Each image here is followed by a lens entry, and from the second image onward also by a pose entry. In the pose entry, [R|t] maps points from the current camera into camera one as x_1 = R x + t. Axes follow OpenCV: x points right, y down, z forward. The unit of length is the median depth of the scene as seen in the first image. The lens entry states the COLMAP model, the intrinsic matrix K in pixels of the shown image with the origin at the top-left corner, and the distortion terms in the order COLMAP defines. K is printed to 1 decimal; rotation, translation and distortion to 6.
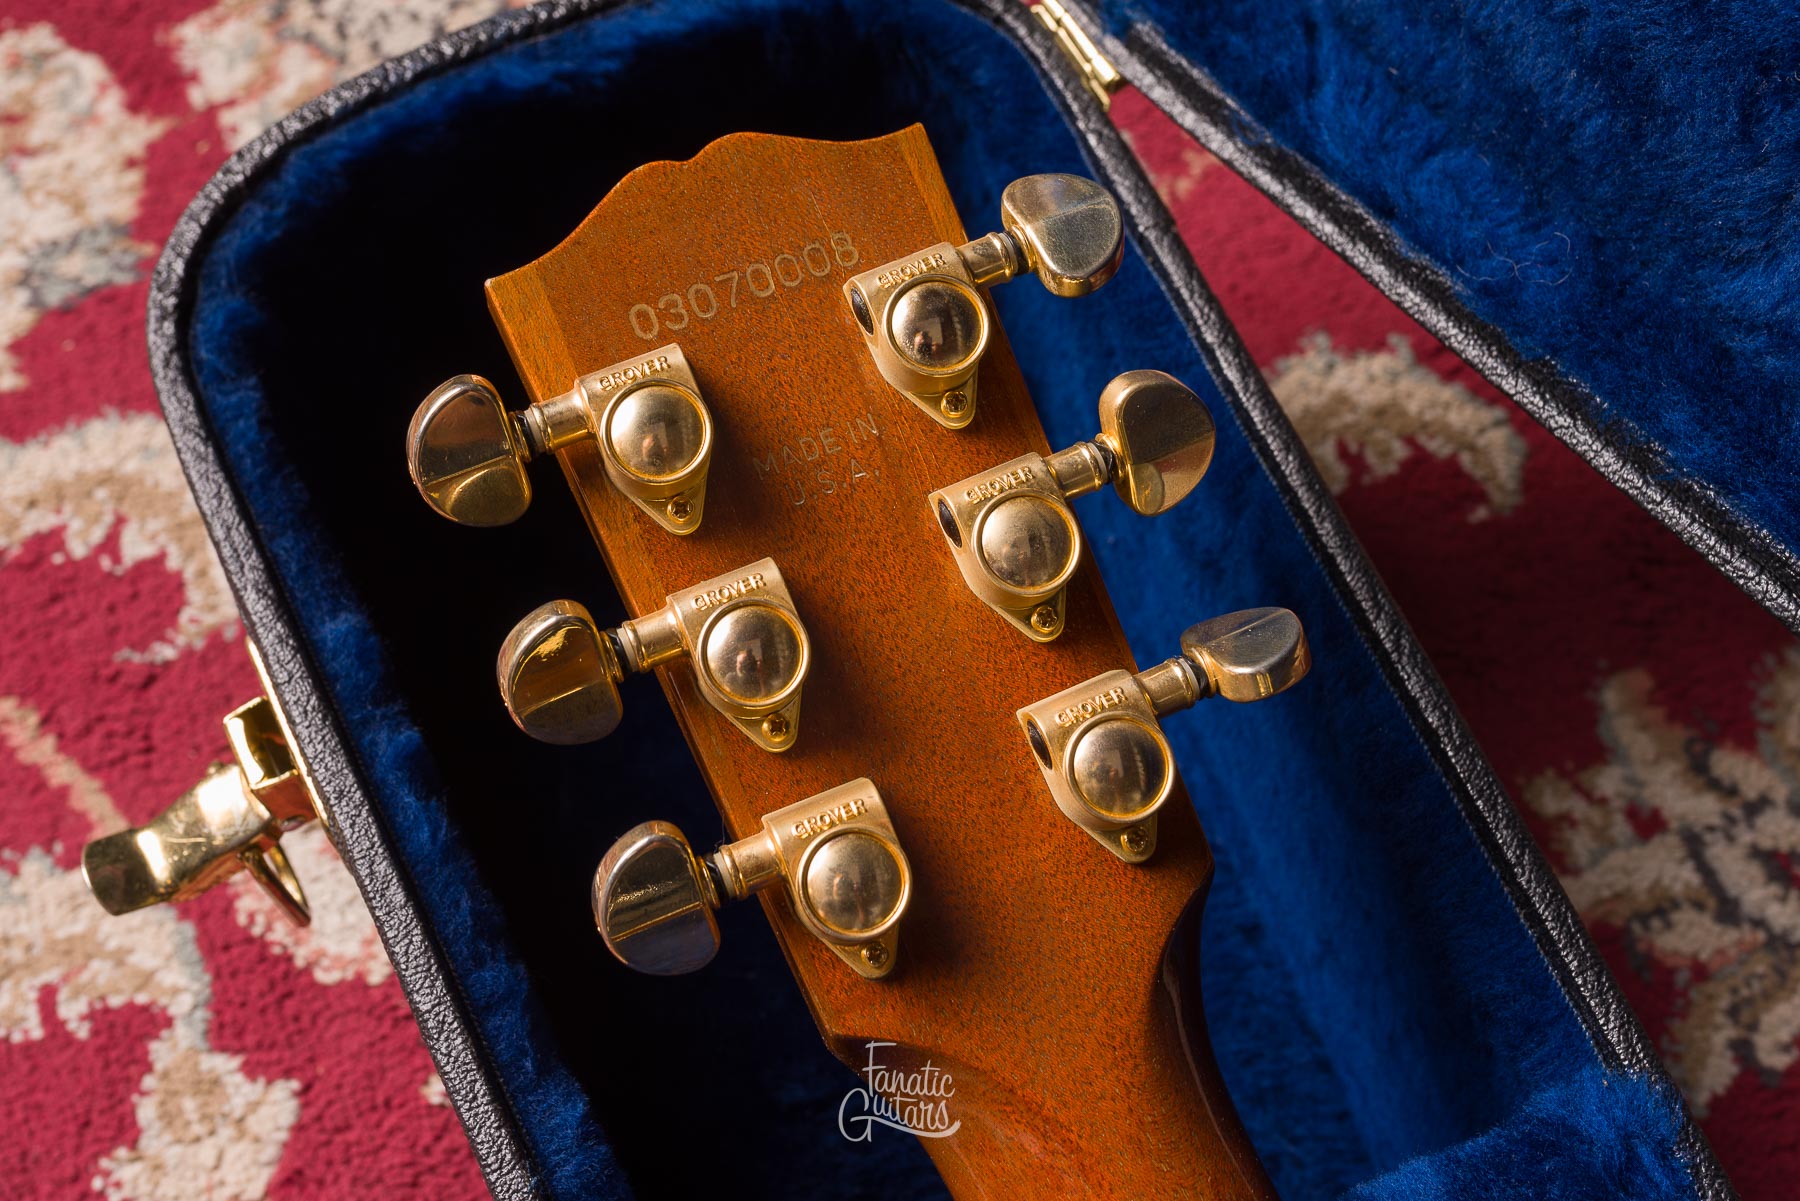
lens RADIAL K [[2217.4, 0, 846.2], [0, 2217.4, 467.5], [0, 0, 1]] dist [0.011489, -0.023803]
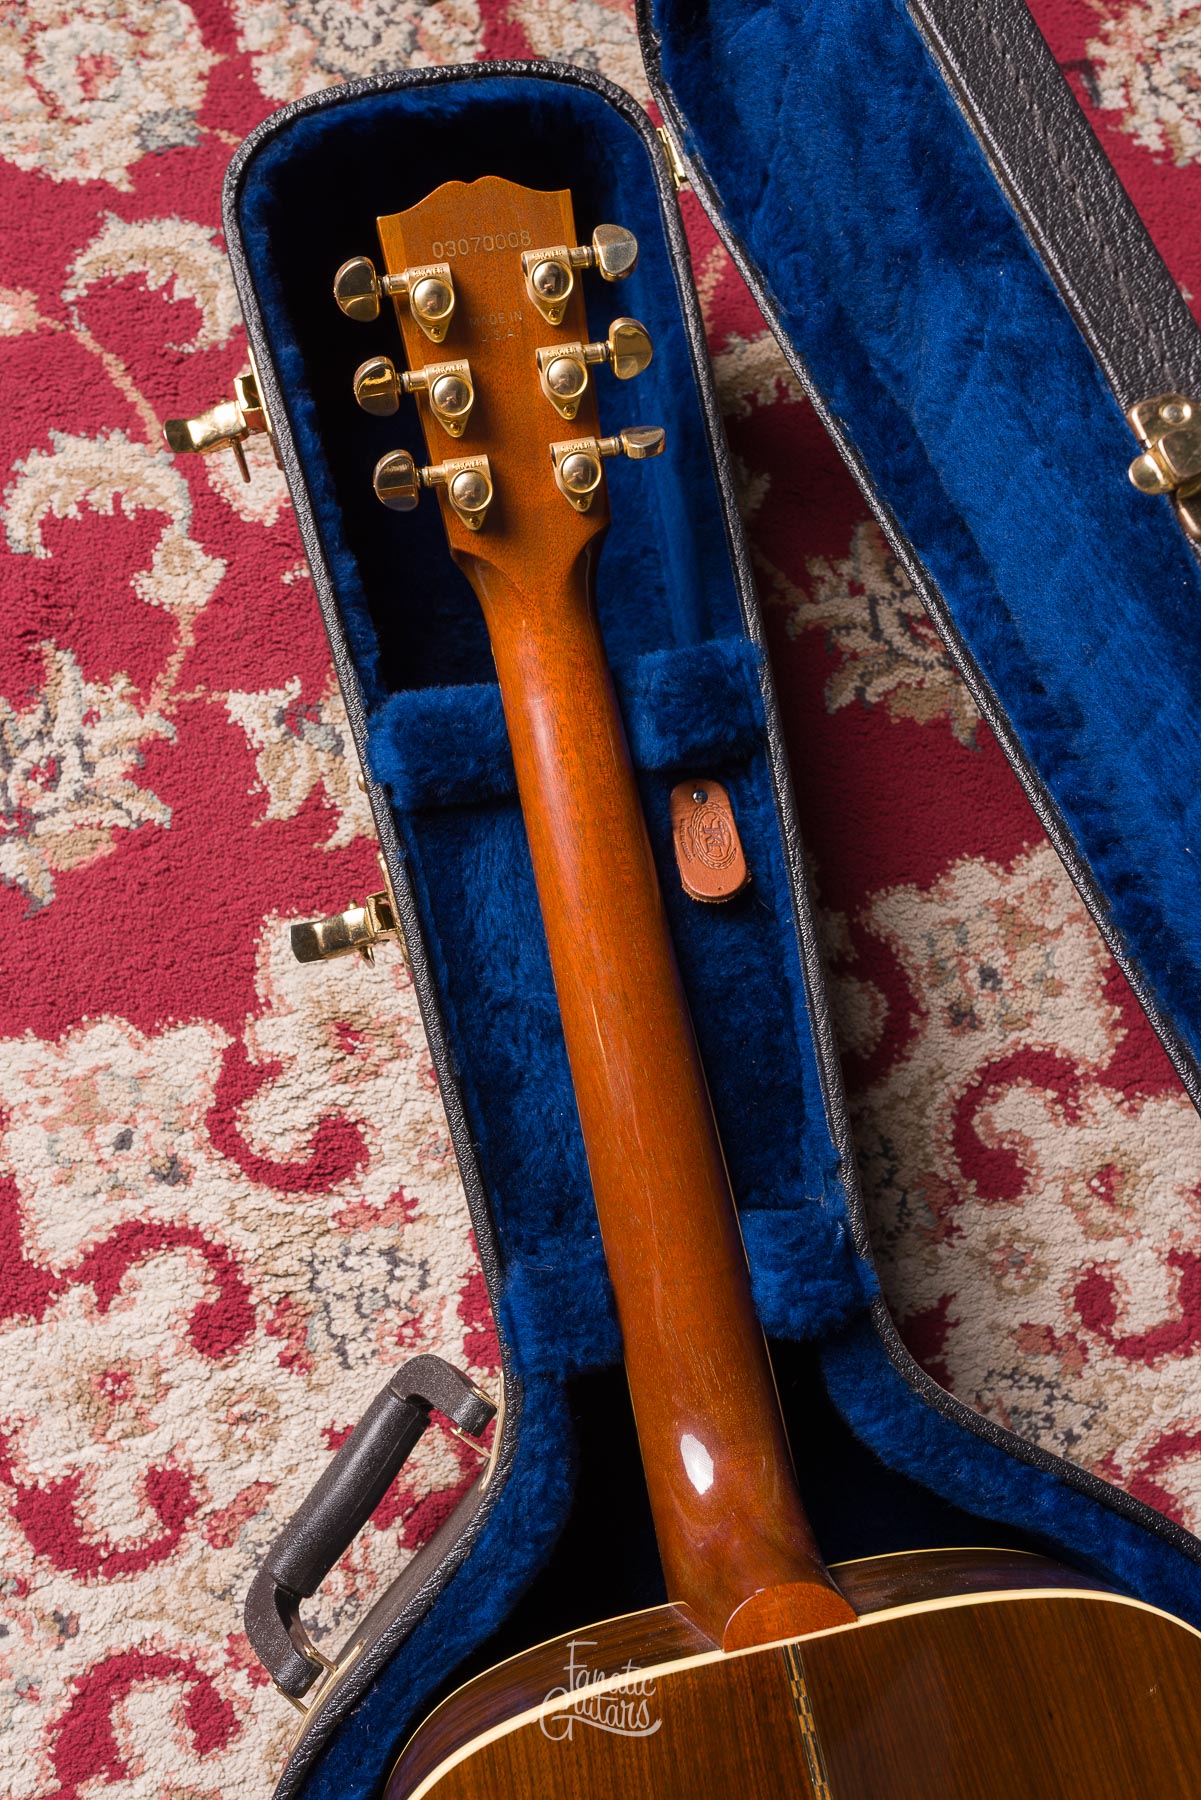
lens RADIAL K [[1734.5, 0, 596.2], [0, 1734.5, 906.9], [0, 0, 1]] dist [0.001240, 0.001026]
pose [[0.974414, 0.219530, 0.048208, 0.105079], [-0.223679, 0.926139, 0.303700, -0.010694], [0.022024, -0.306713, 0.951547, -0.748733]]
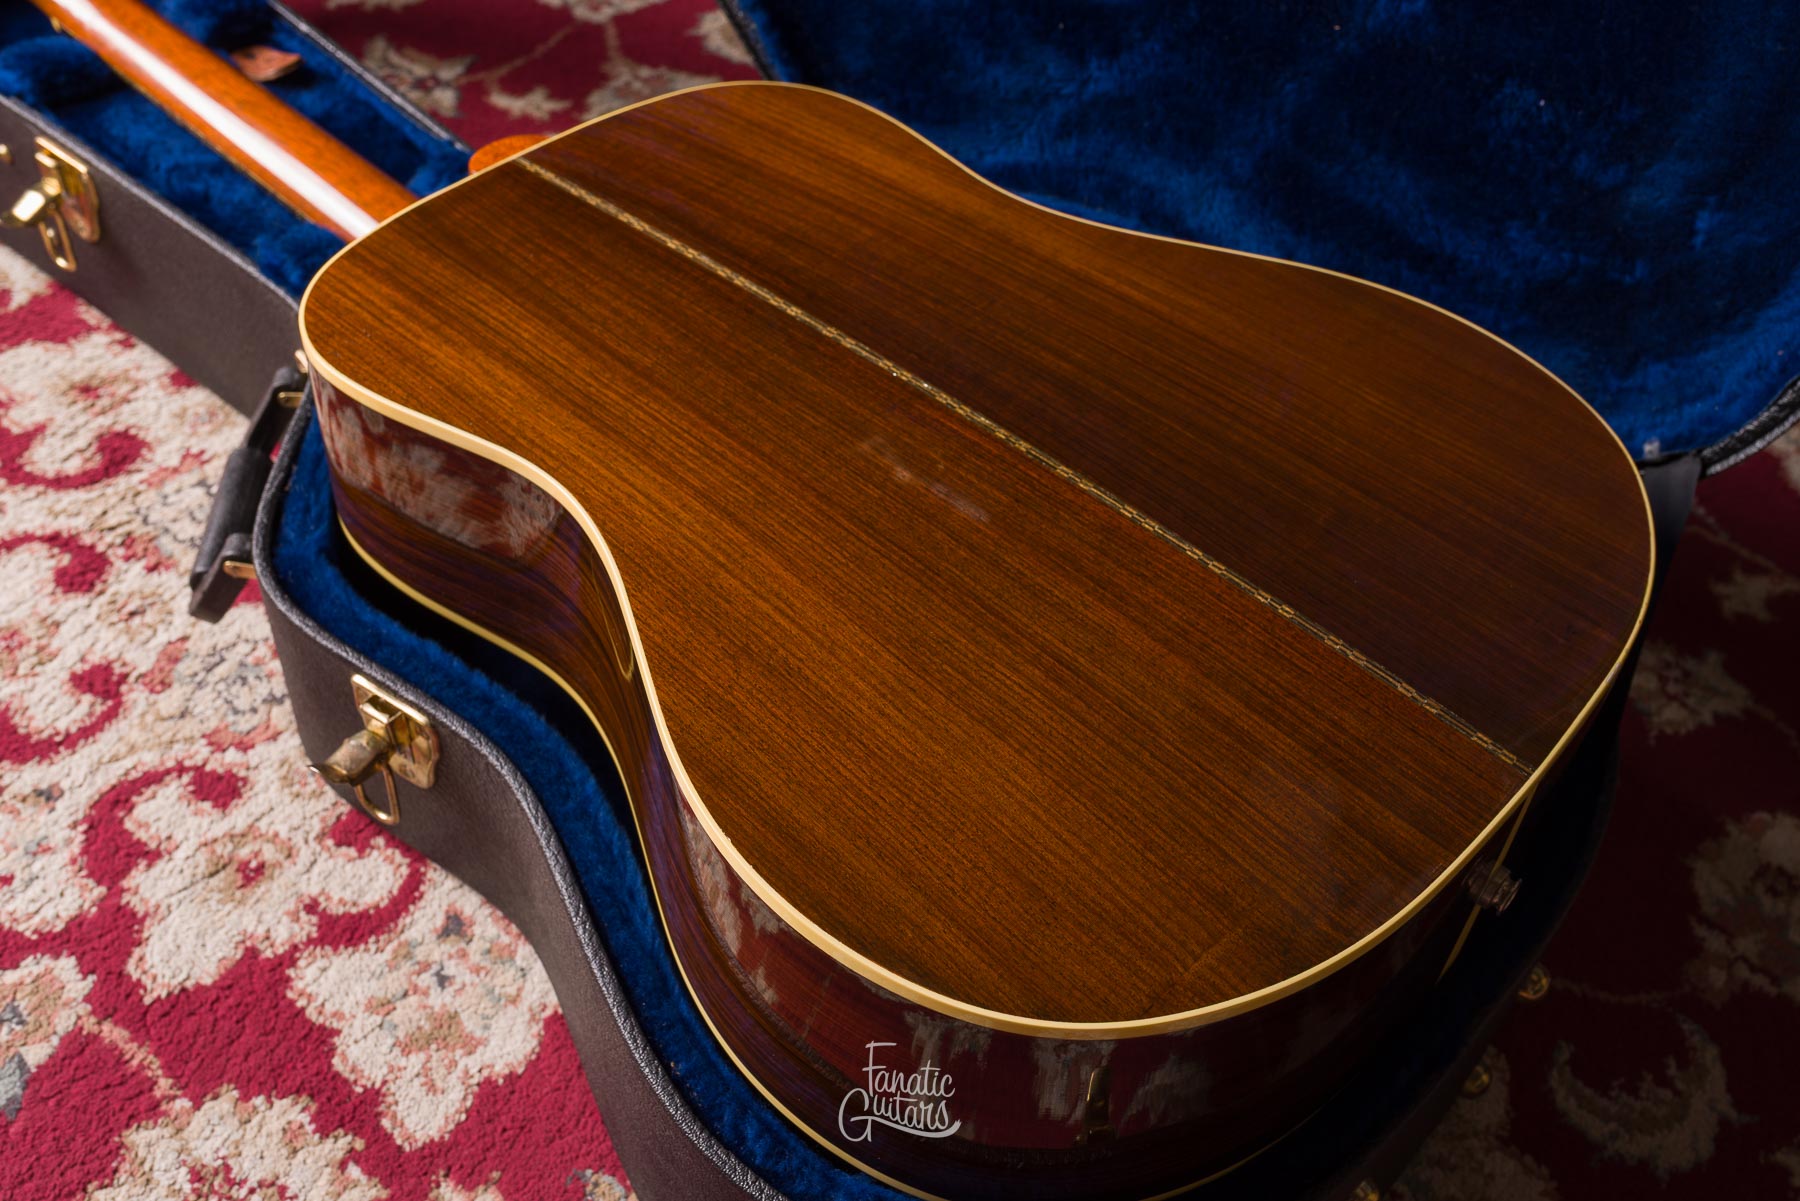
lens RADIAL K [[1872.0, 0, 969.3], [0, 1872.0, 576.6], [0, 0, 1]] dist [0.004636, -0.006109]
pose [[0.891957, -0.232830, 0.387561, -0.002599], [0.315242, 0.934739, -0.163967, 1.538351], [-0.324092, 0.268427, 0.907144, -1.444378]]
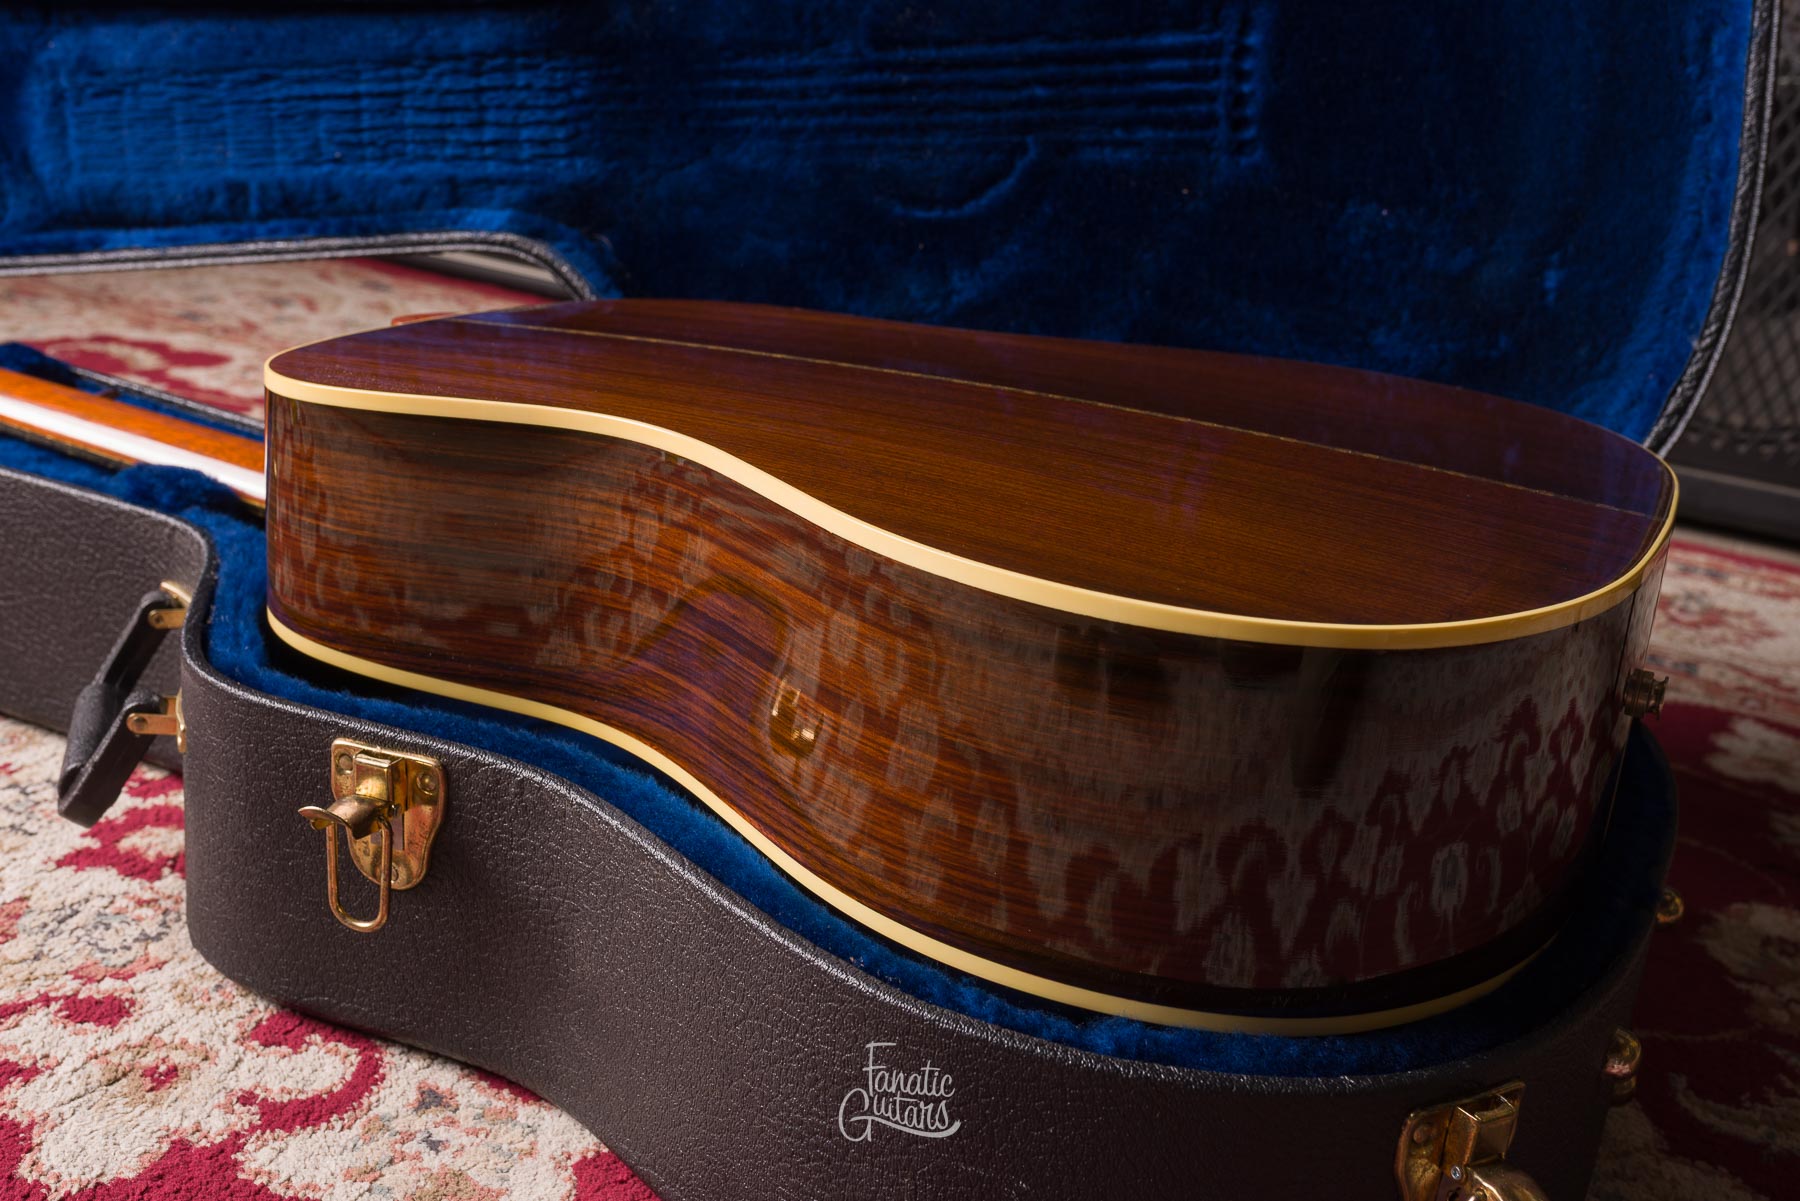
lens RADIAL K [[1919.3, 0, 905.9], [0, 1919.3, 592.5], [0, 0, 1]] dist [0.004753, -0.005436]
pose [[0.757231, -0.102831, 0.645001, -0.453618], [0.495318, 0.734121, -0.464464, 1.973602], [-0.425747, 0.671188, 0.606833, -0.910320]]
